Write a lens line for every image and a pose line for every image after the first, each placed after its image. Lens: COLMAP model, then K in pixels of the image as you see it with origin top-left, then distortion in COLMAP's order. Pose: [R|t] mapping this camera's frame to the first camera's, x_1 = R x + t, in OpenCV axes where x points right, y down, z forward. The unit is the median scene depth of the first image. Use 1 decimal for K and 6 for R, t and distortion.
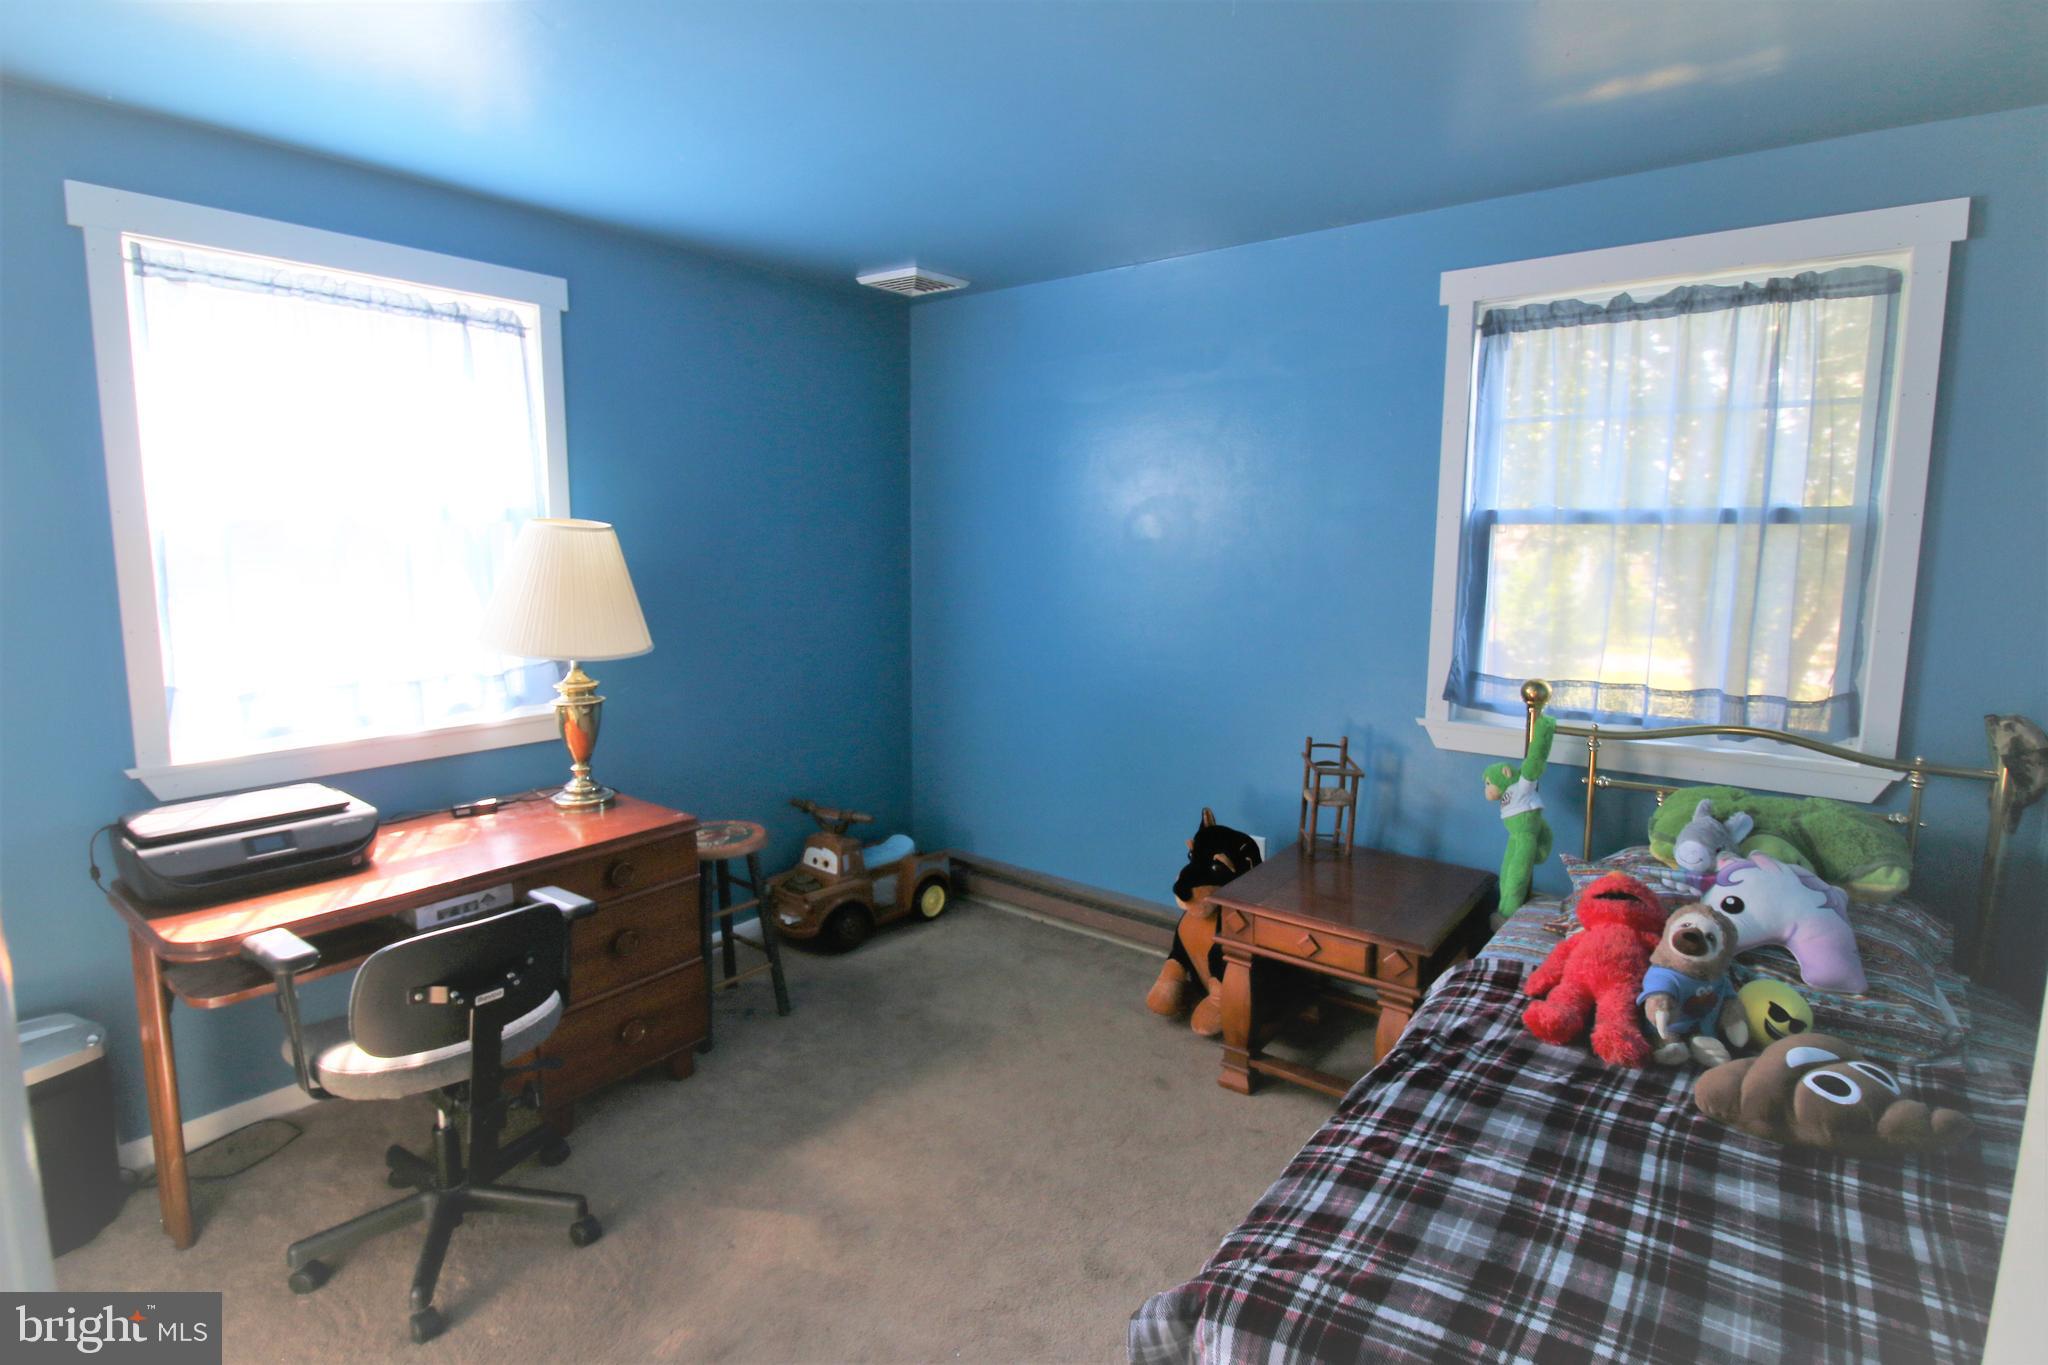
lens RADIAL K [[1005.4, 0, 1026.2], [0, 1005.4, 663.5], [0, 0, 1]] dist [-0.001524, -0.000196]
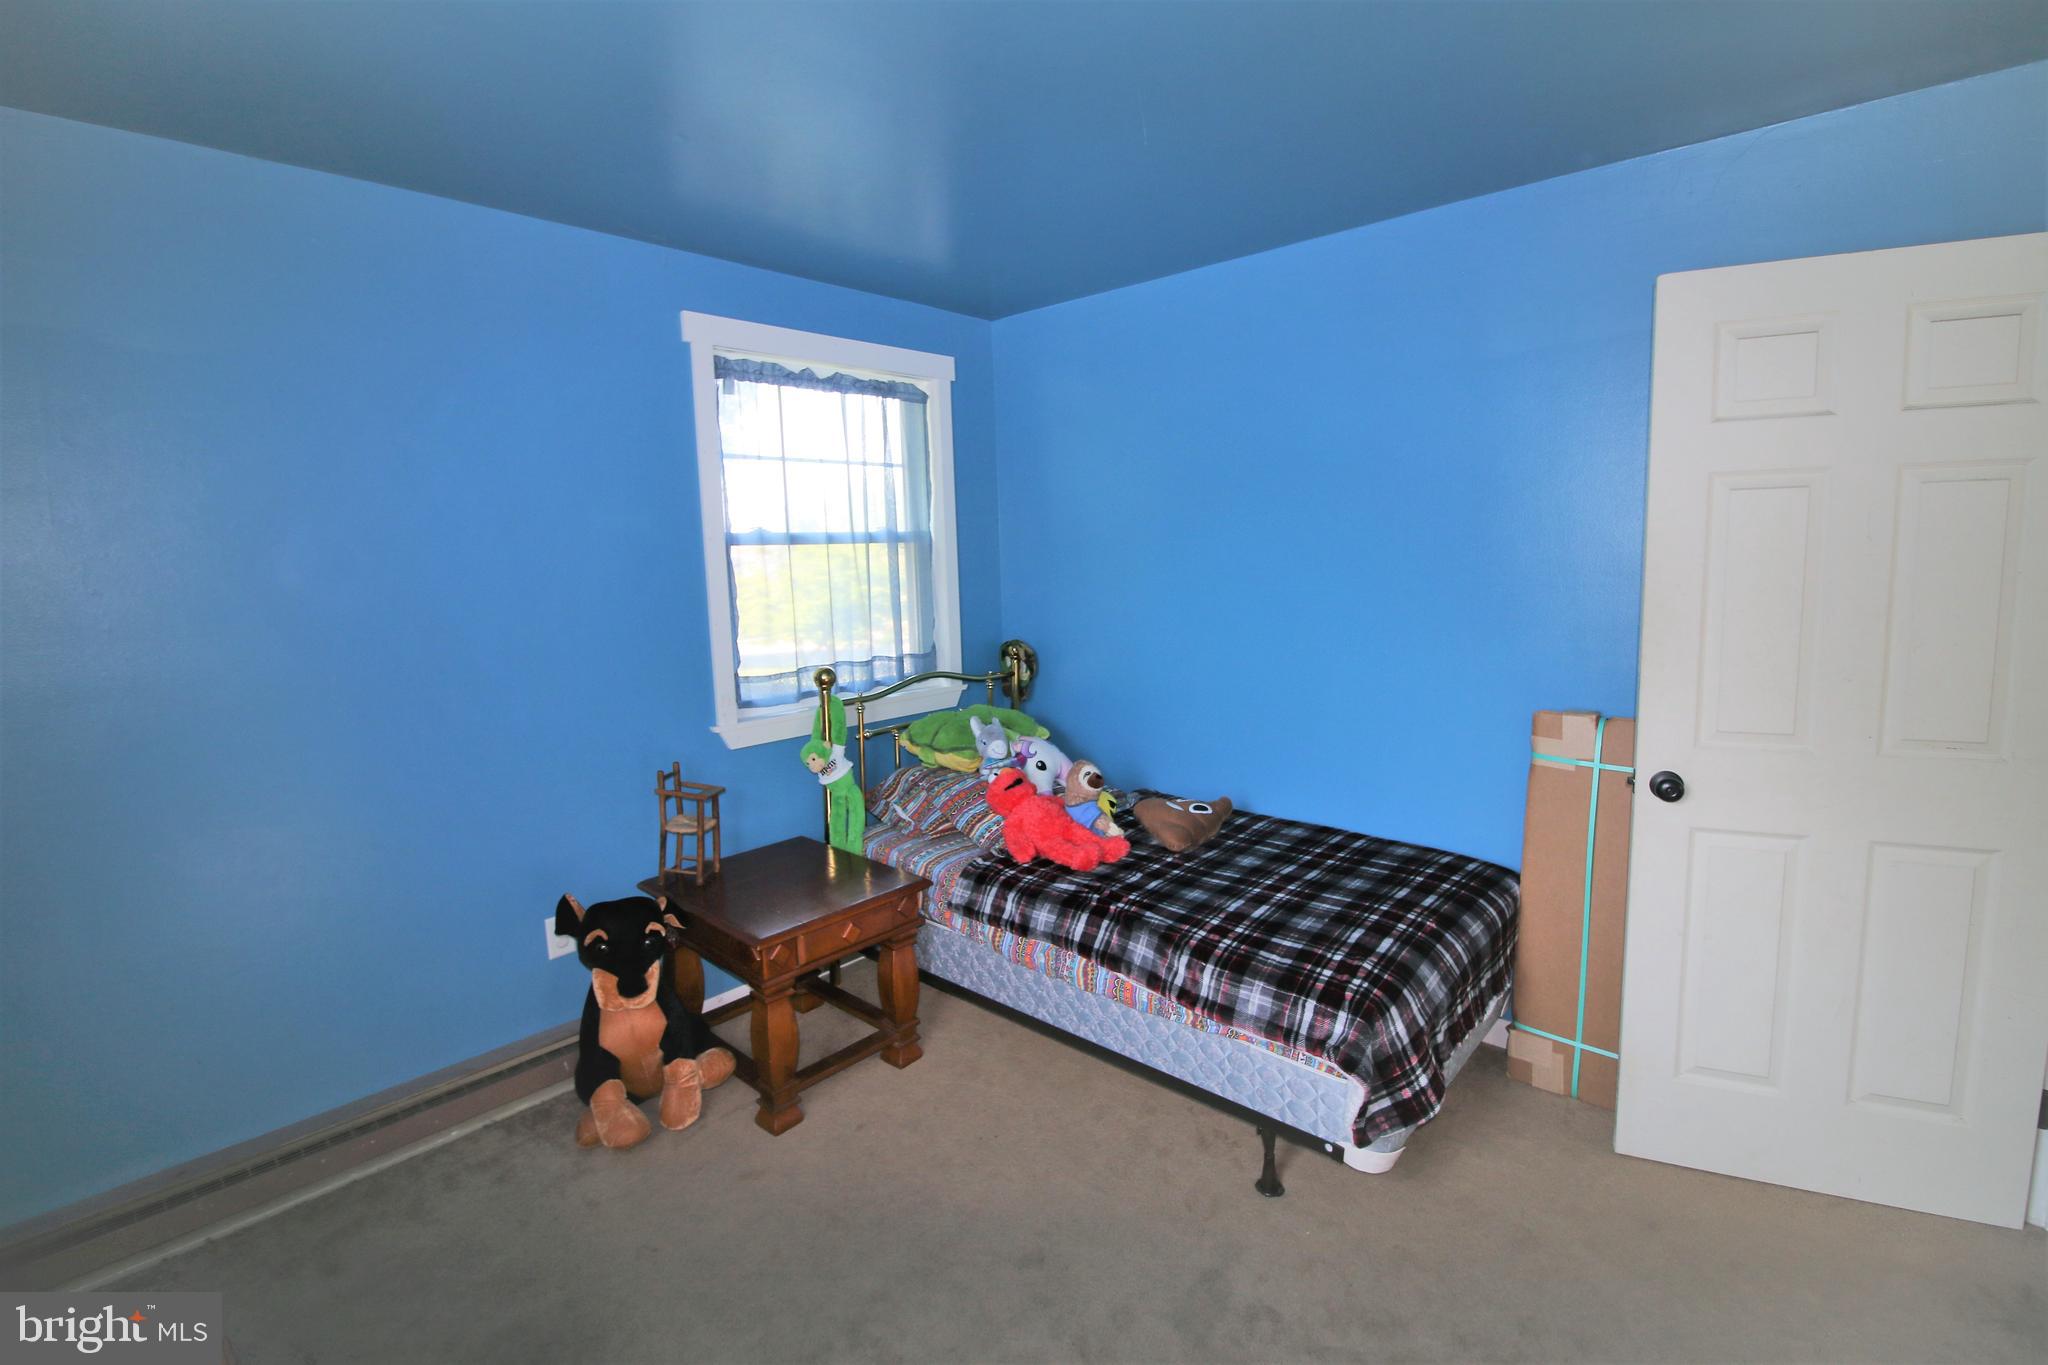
lens RADIAL K [[941.2, 0, 1021.8], [0, 941.2, 660.0], [0, 0, 1]] dist [0.001261, -0.016794]
pose [[0.098564, -0.127521, 0.986926, -0.654392], [0.154275, 0.981723, 0.111441, -0.089657], [-0.983099, 0.141274, 0.116436, 0.650879]]
